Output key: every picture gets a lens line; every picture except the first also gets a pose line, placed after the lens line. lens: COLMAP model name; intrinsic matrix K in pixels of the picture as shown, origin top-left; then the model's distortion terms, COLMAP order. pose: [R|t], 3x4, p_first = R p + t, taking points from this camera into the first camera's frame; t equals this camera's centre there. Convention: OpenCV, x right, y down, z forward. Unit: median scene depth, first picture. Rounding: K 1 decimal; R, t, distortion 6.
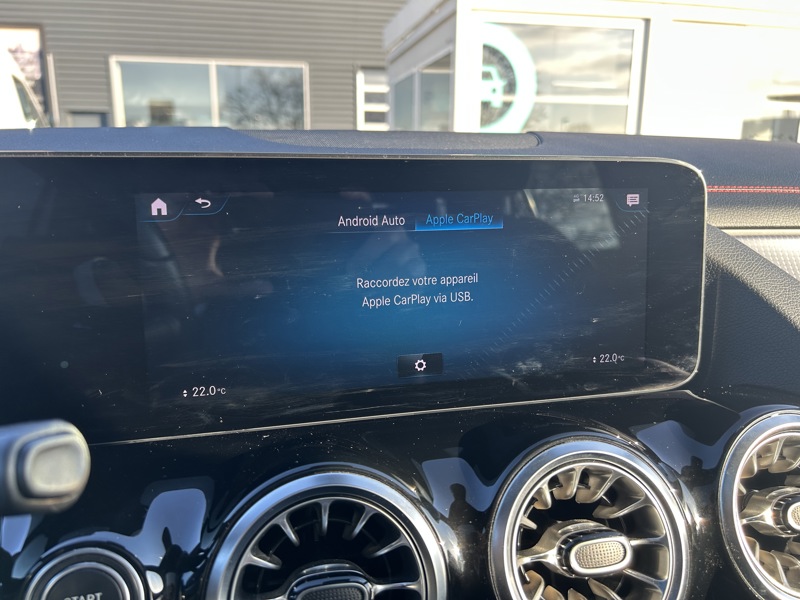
lens RADIAL K [[605.7, 0, 401.7], [0, 605.7, 301.5], [0, 0, 1]] dist [0.005048, -0.022953]
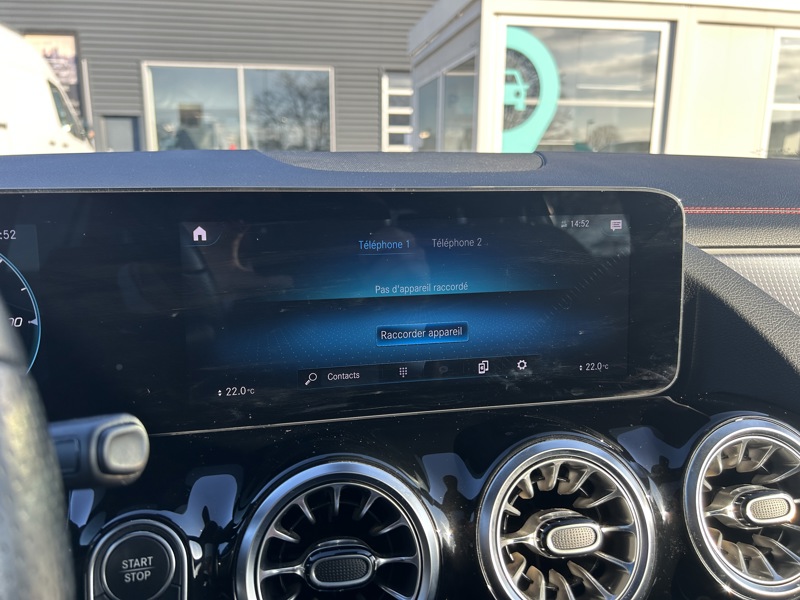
lens RADIAL K [[605.7, 0, 398.0], [0, 605.7, 298.0], [0, 0, 1]] dist [0.005048, -0.022953]
pose [[0.998960, 0.007204, -0.045023, 0.035895], [-0.007540, 0.999945, -0.007300, -0.025144], [0.044968, 0.007632, 0.998959, -0.150190]]
